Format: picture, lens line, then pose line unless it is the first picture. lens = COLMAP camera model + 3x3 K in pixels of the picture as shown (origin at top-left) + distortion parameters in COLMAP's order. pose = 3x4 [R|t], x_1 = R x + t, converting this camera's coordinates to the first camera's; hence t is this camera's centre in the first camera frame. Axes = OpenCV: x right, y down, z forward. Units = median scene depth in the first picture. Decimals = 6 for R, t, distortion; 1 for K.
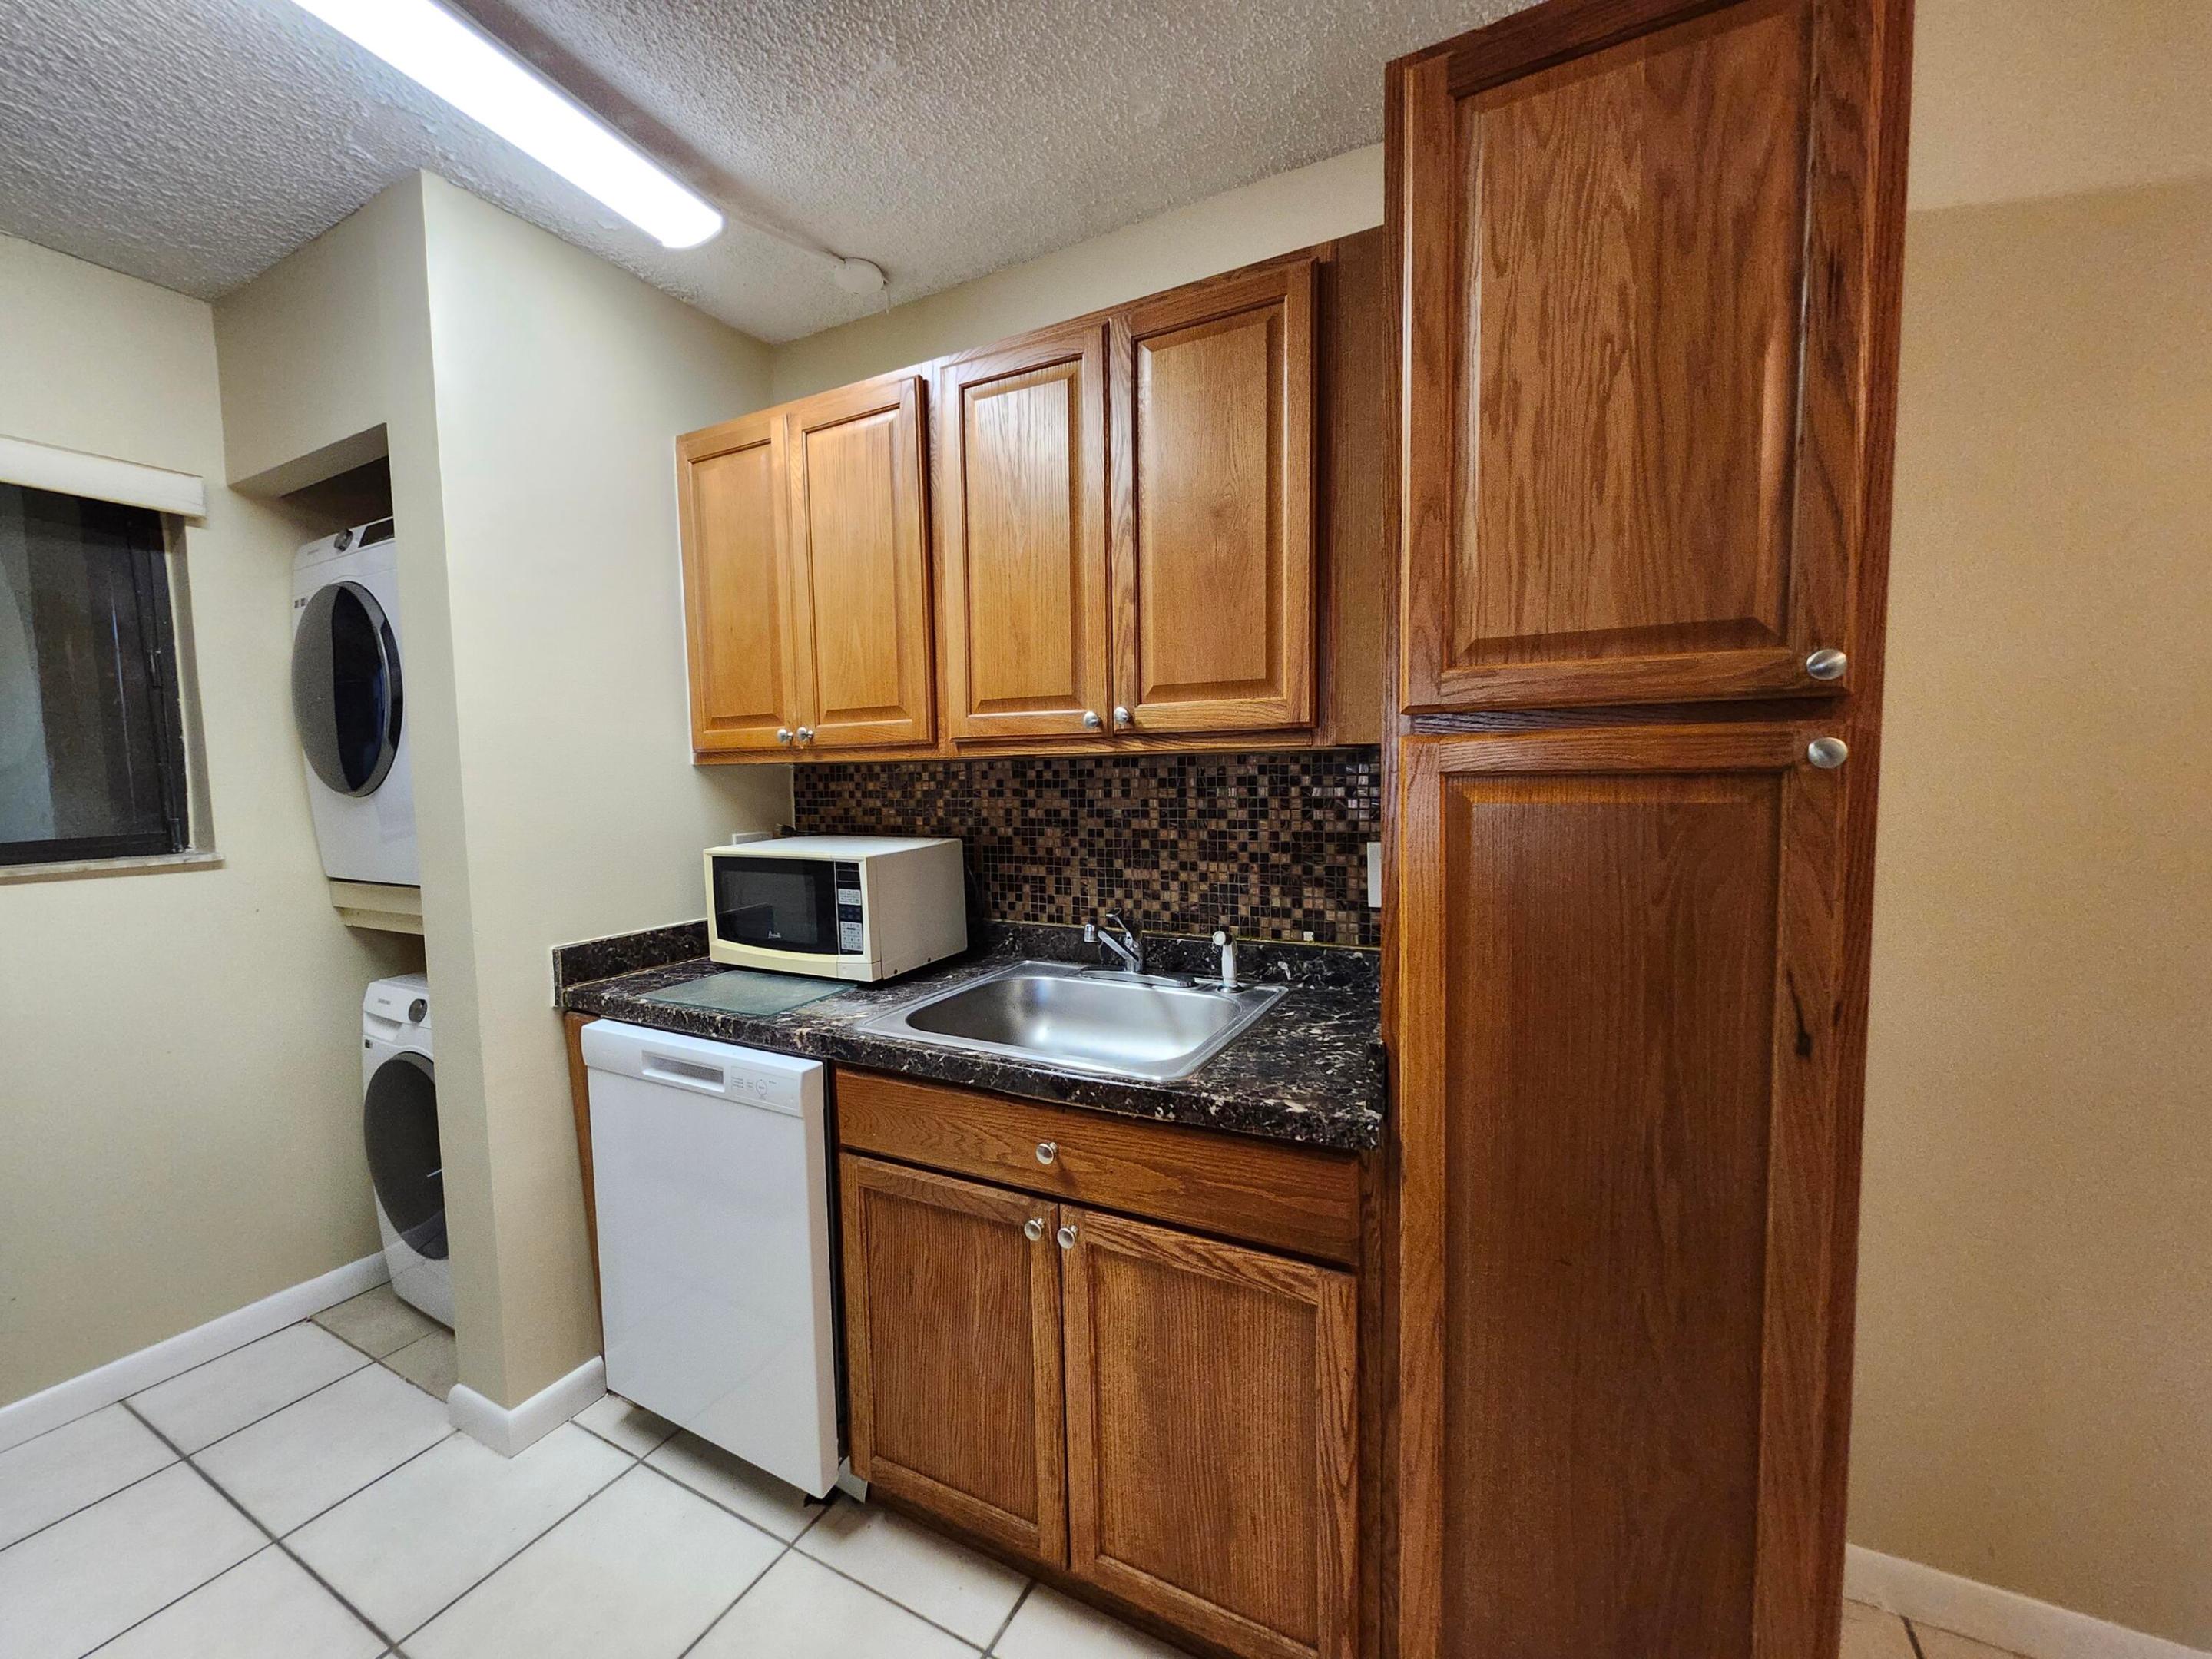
lens RADIAL K [[868.9, 0, 1105.7], [0, 868.9, 831.0], [0, 0, 1]] dist [-0.000584, 0.000019]
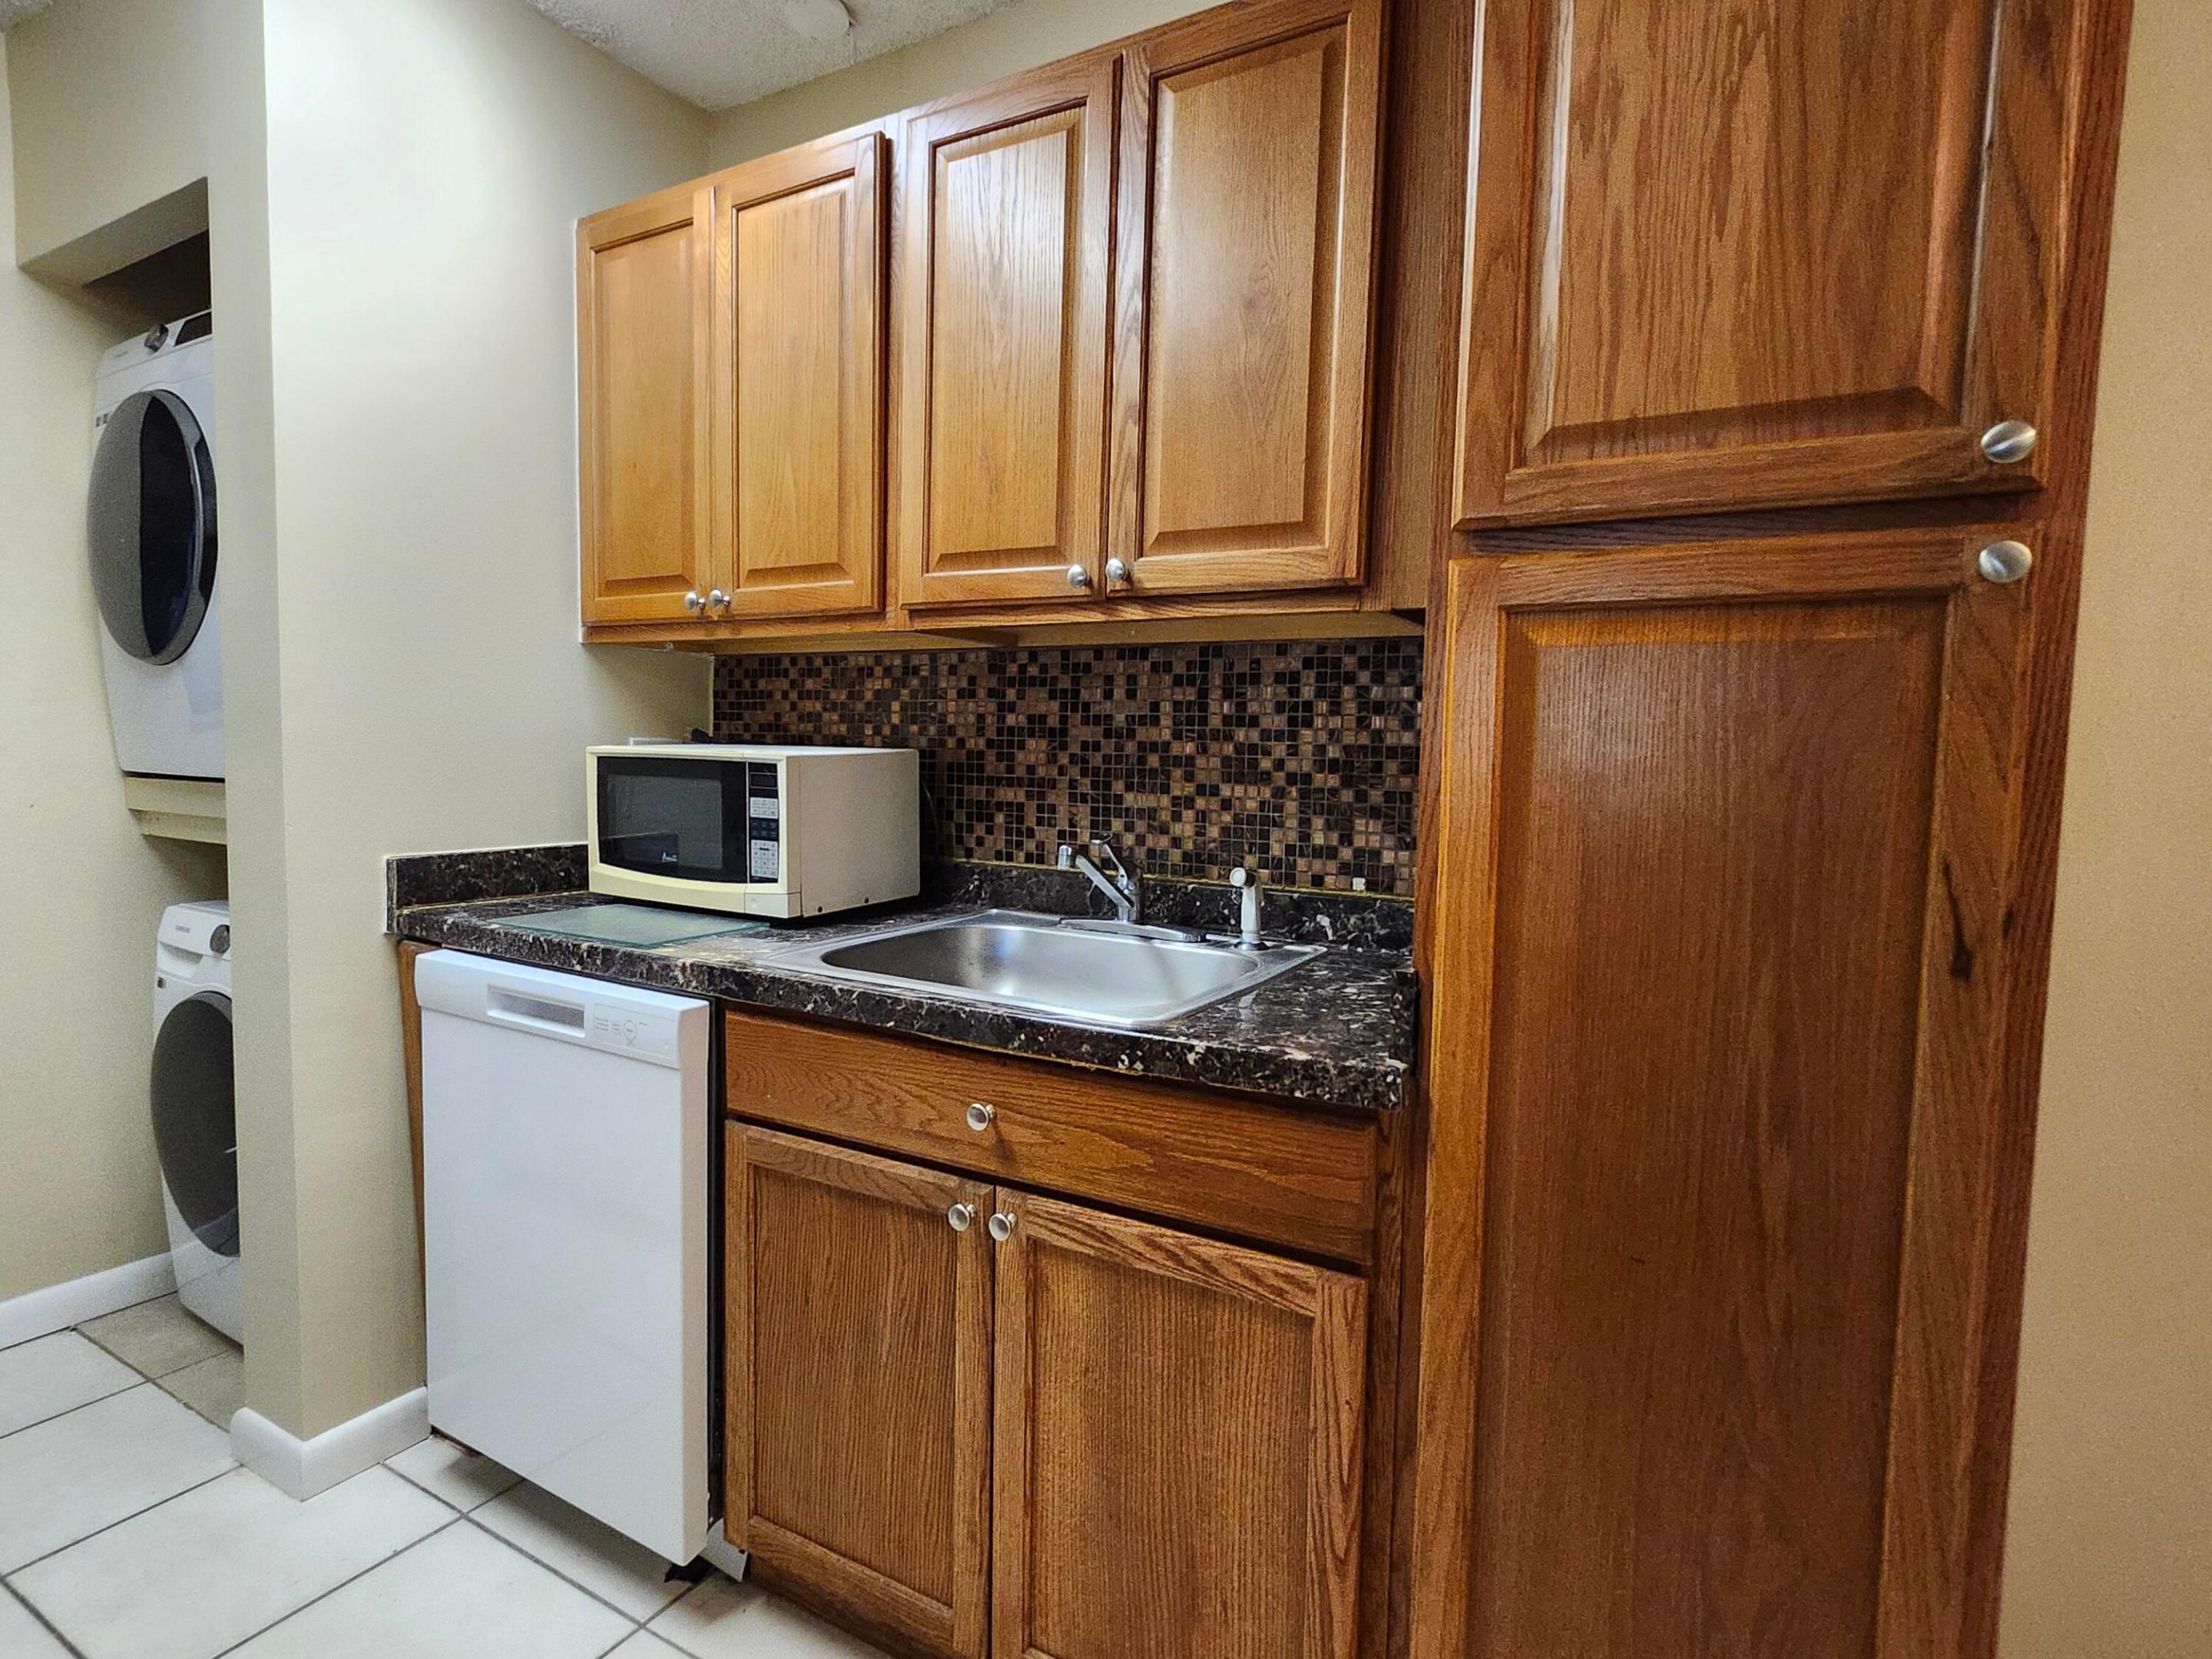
lens RADIAL K [[1141.2, 0, 1112.4], [0, 1141.2, 823.2], [0, 0, 1]] dist [0.000303, 0.001258]
pose [[0.998308, 0.043294, -0.038818, 0.055390], [-0.043358, 0.999059, -0.000816, 0.078570], [0.038747, 0.002497, 0.999246, -0.001759]]
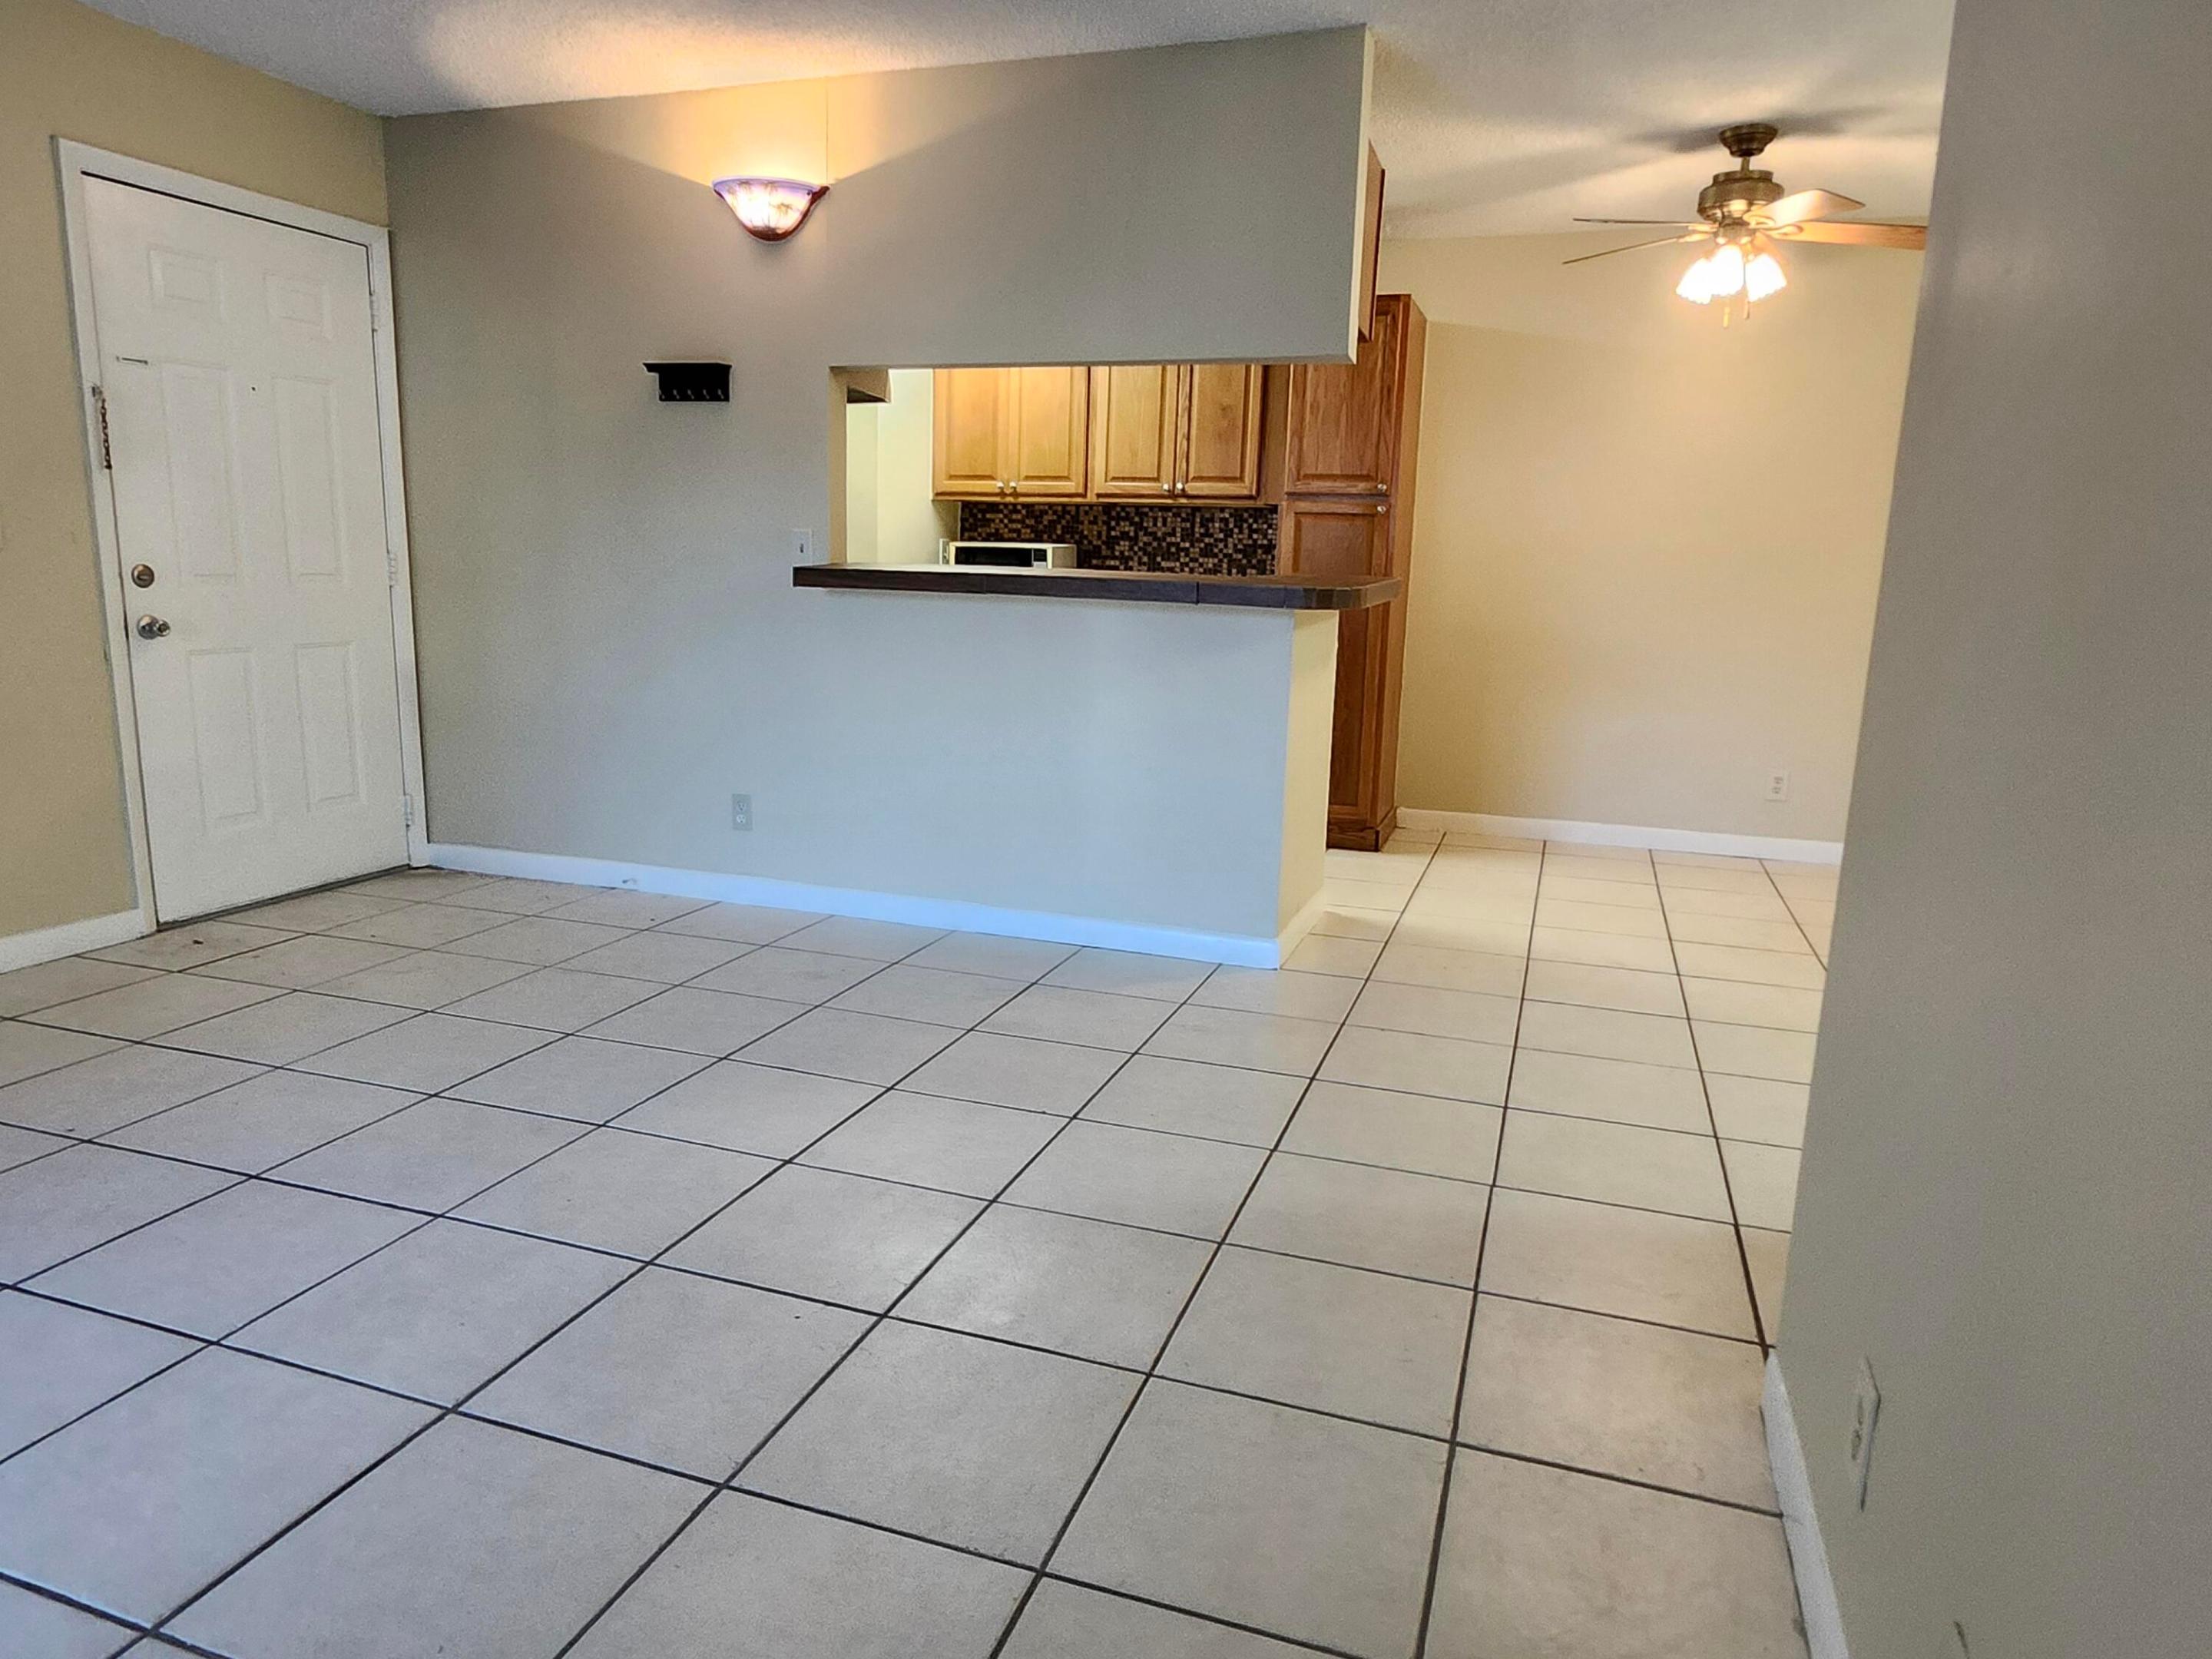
lens RADIAL K [[1402.3, 0, 1108.2], [0, 1402.3, 823.5], [0, 0, 1]] dist [-0.000421, -0.000622]
pose [[0.986979, 0.015667, 0.160083, -0.693068], [-0.034803, 0.992469, 0.117445, 0.302640], [-0.157037, -0.121487, 0.980092, -2.561751]]
